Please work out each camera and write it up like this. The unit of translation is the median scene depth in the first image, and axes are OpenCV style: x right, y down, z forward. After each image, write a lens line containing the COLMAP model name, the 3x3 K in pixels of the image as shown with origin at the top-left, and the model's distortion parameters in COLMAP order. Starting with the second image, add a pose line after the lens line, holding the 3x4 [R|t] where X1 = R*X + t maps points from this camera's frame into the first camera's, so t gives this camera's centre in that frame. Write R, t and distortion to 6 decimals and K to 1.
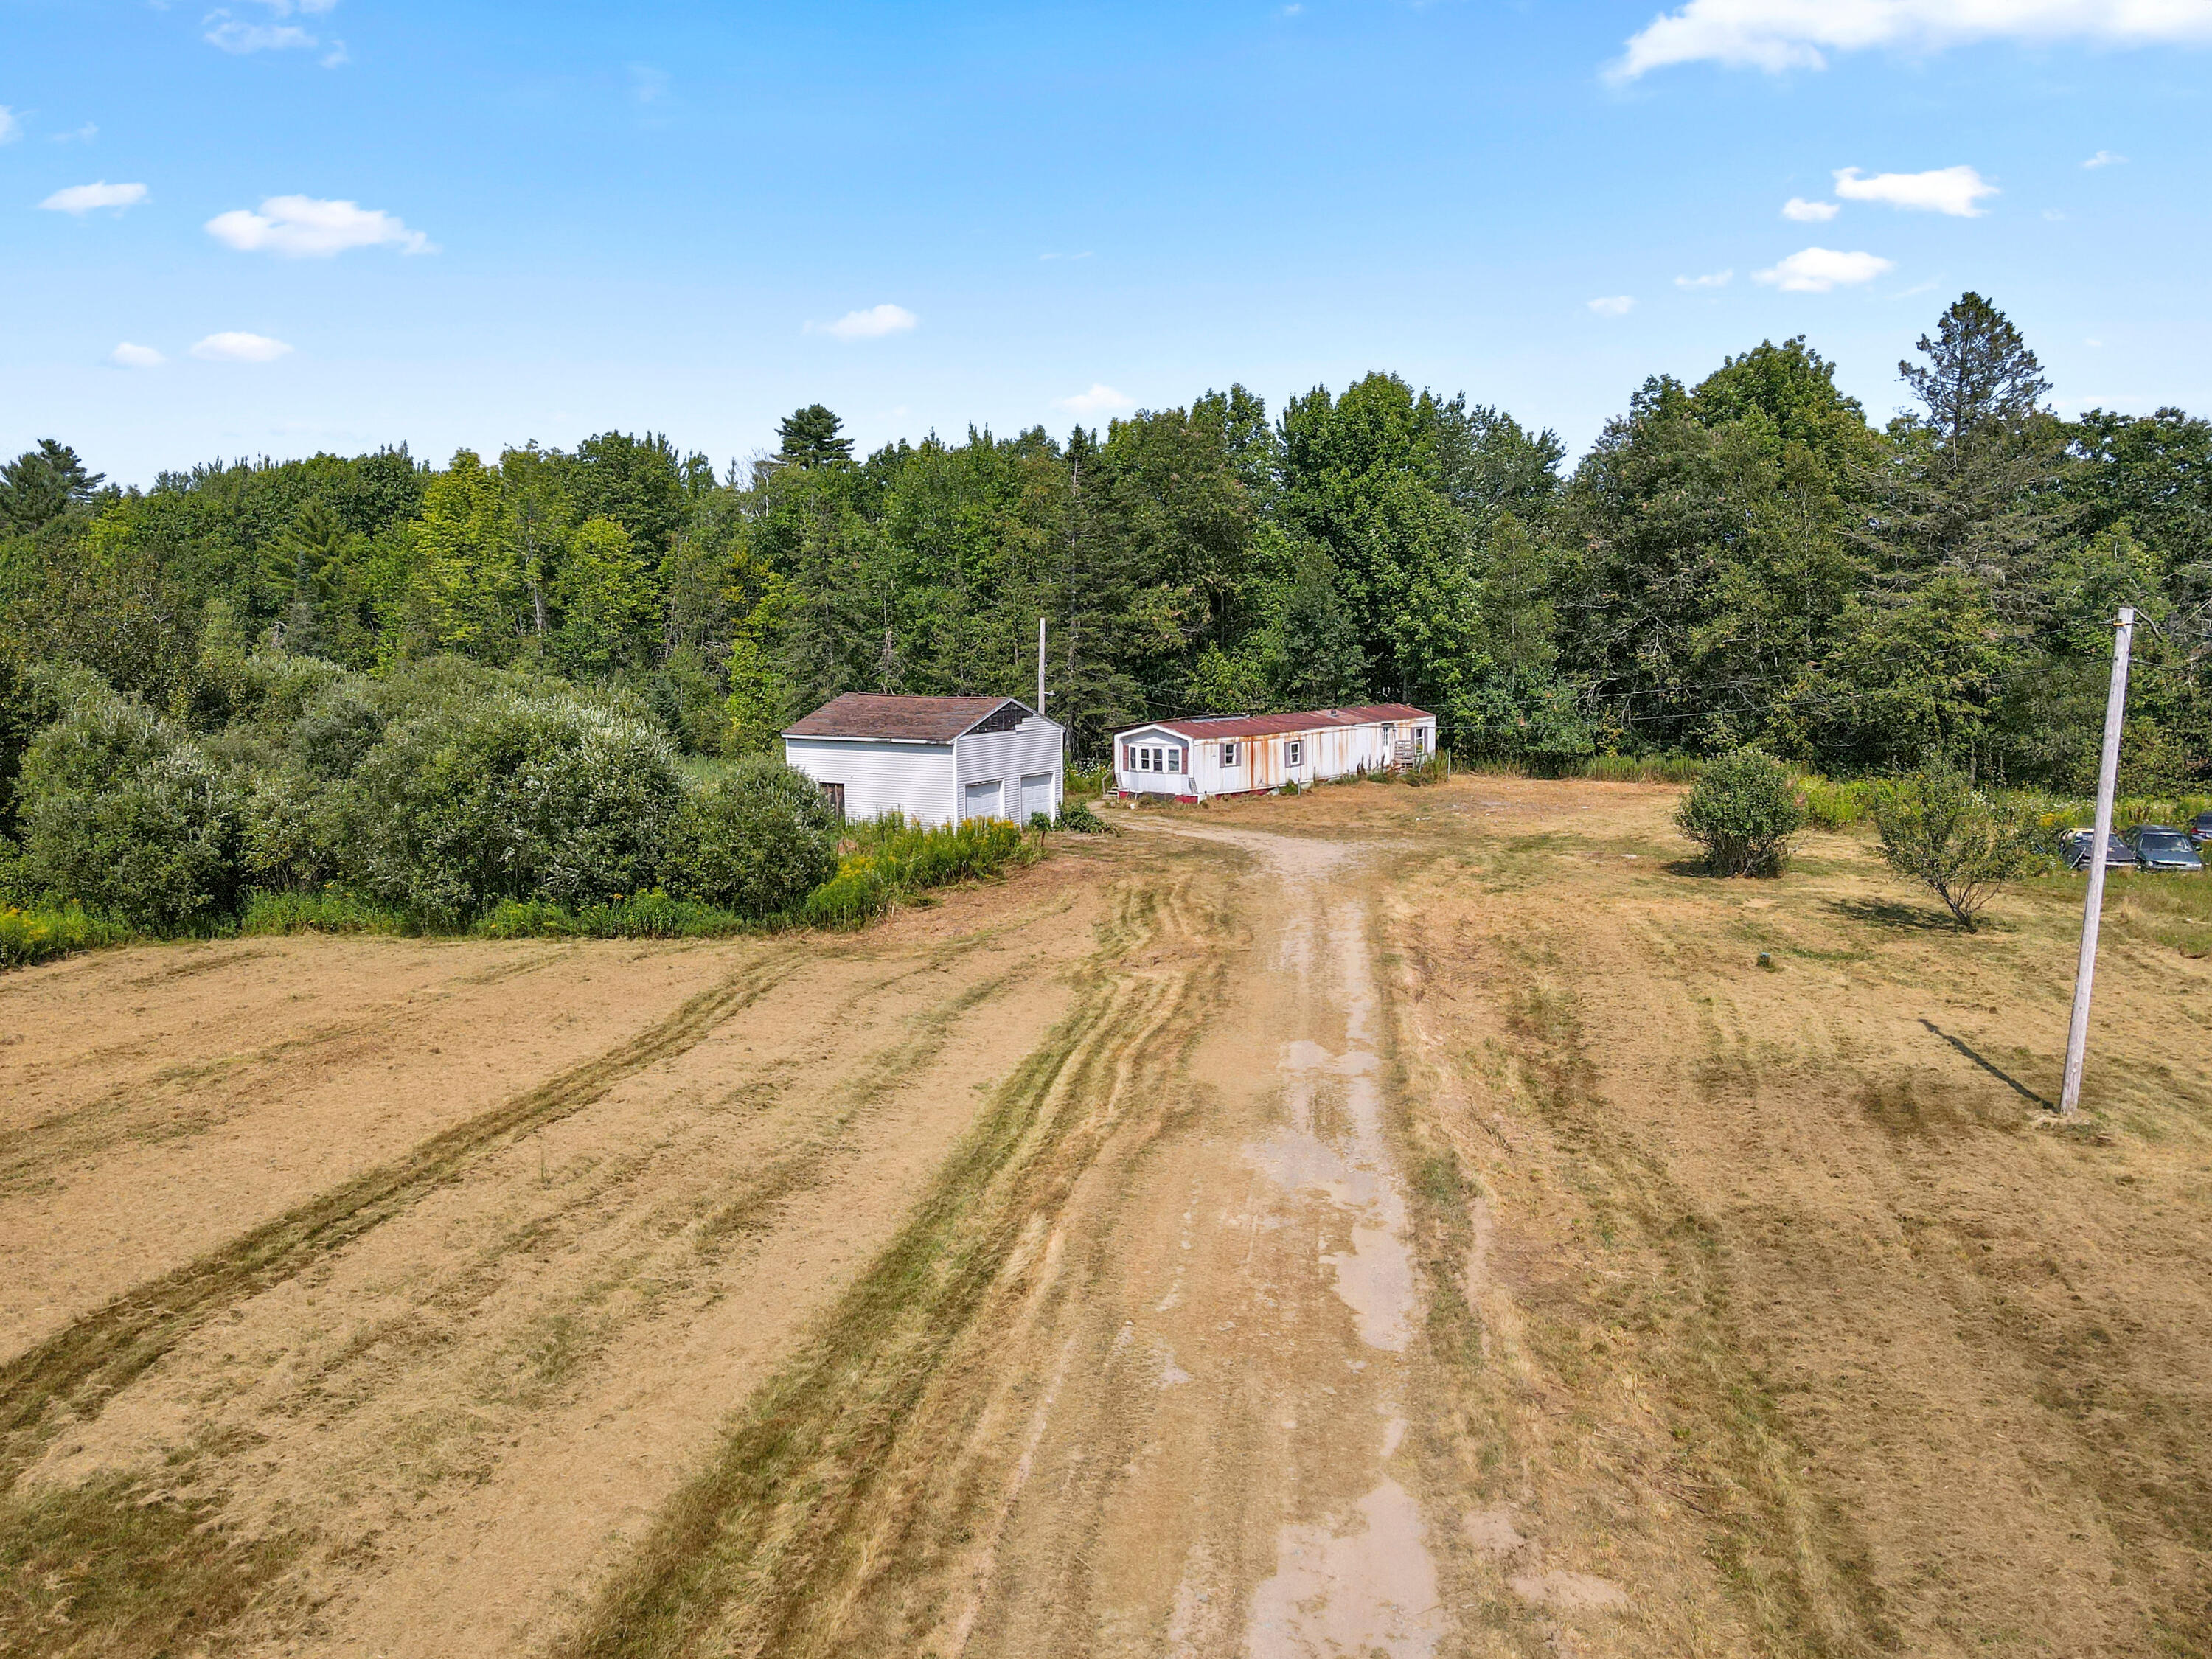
lens RADIAL K [[1603.8, 0, 1106.0], [0, 1603.8, 829.5], [0, 0, 1]] dist [-0.004661, 0.056785]
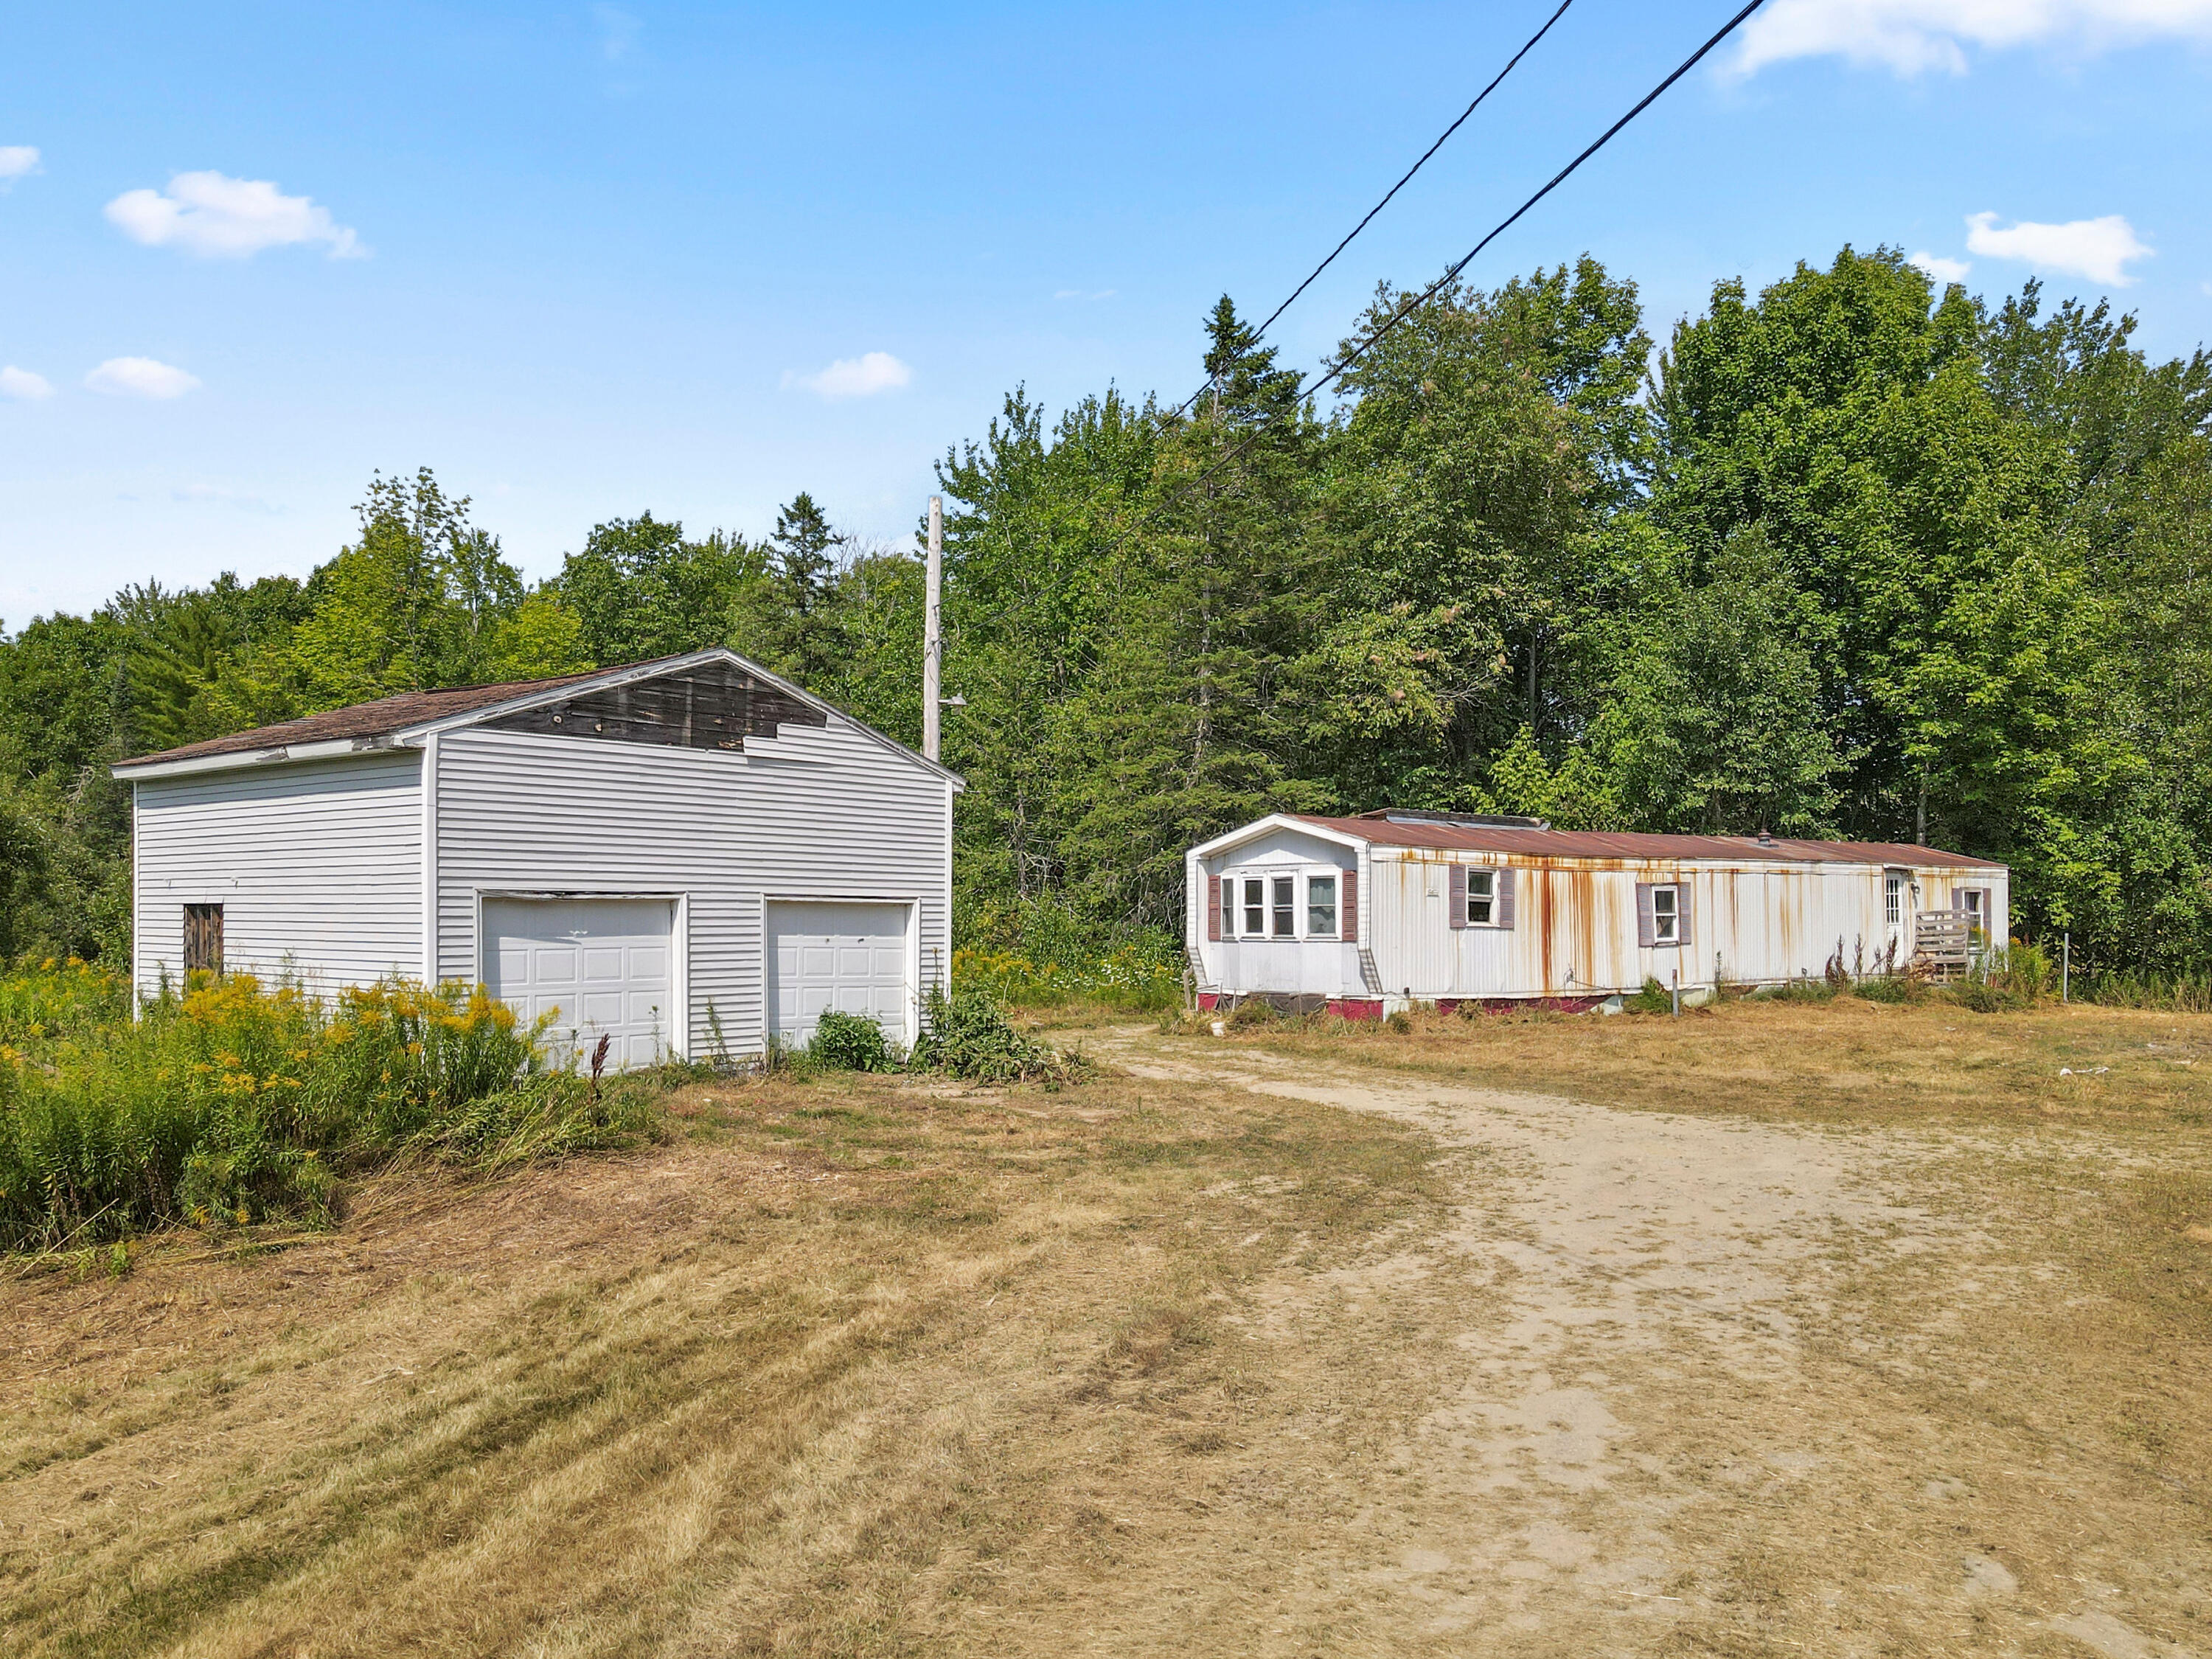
lens RADIAL K [[1717.8, 0, 1152.1], [0, 1717.8, 961.7], [0, 0, 1]] dist [-0.000306, 0.039334]
pose [[0.980326, 0.016823, -0.196667, 0.069002], [-0.035177, 0.995301, -0.090210, 0.006273], [0.194225, 0.095354, 0.976311, 0.503265]]
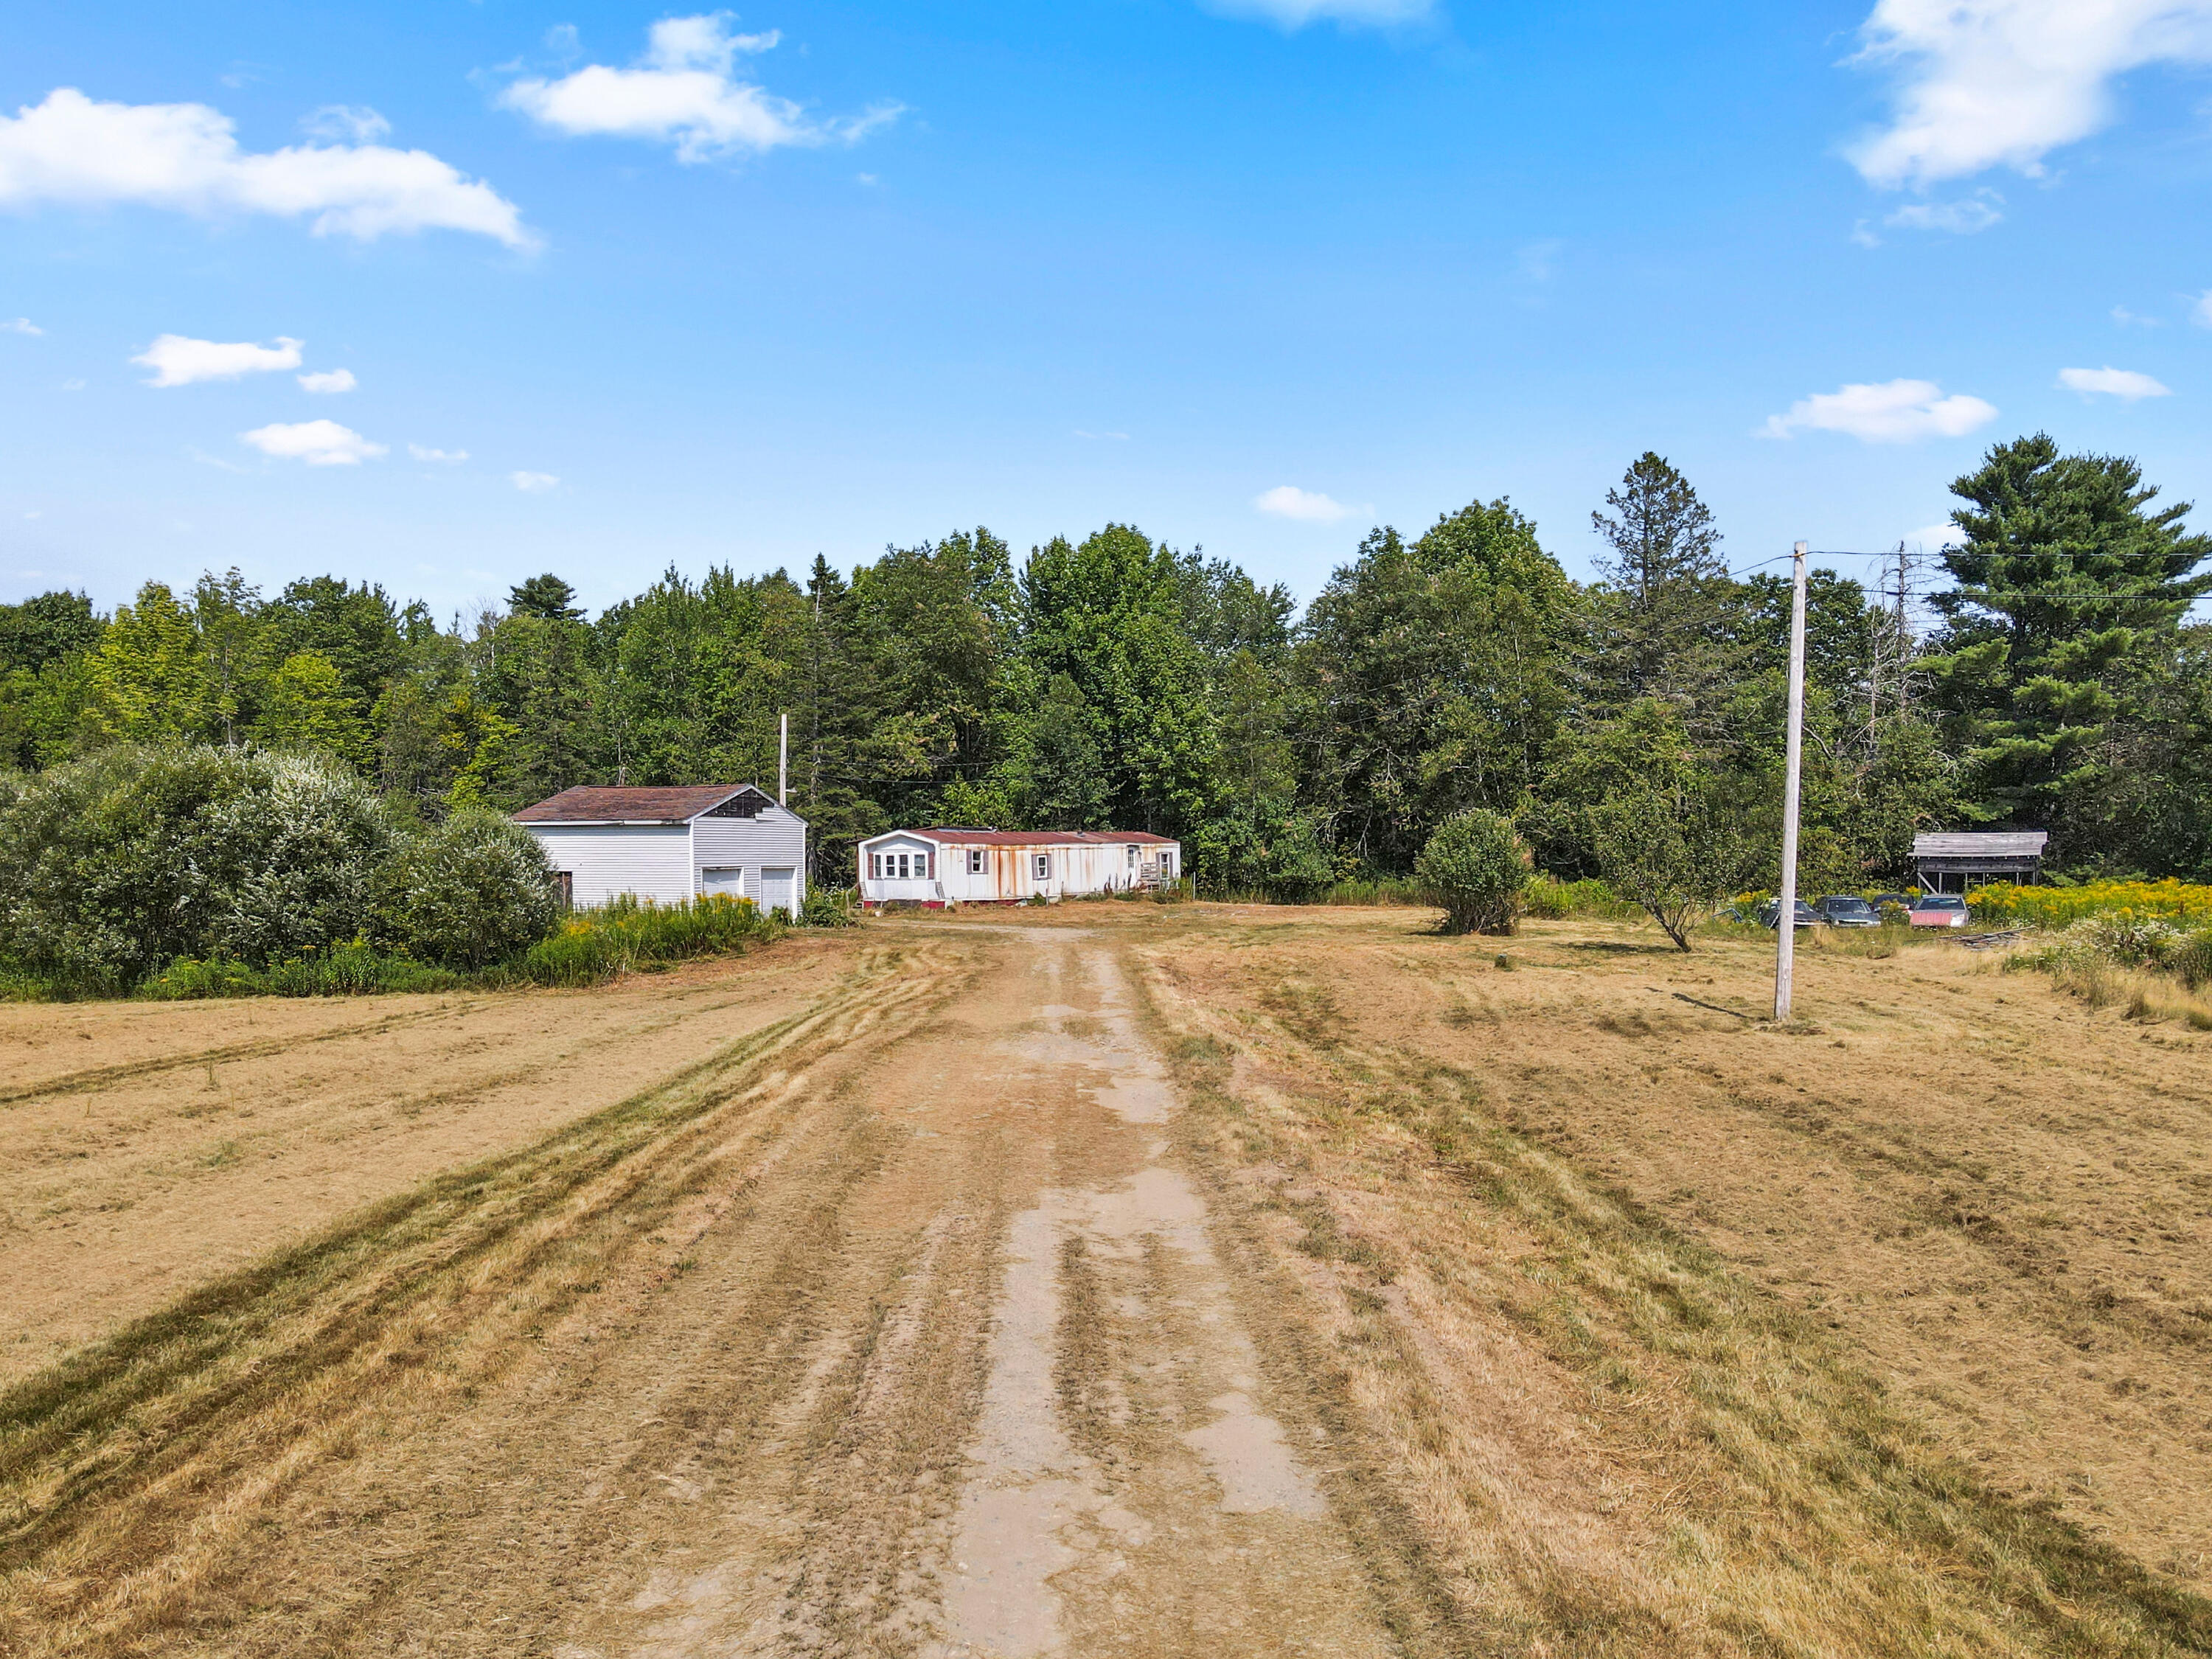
lens RADIAL K [[1621.2, 0, 1095.4], [0, 1621.2, 874.3], [0, 0, 1]] dist [-0.001285, 0.050301]
pose [[0.988679, -0.001205, 0.150039, -0.000425], [0.017849, 0.993812, -0.109634, 0.061041], [-0.148978, 0.111070, 0.982583, 0.007687]]
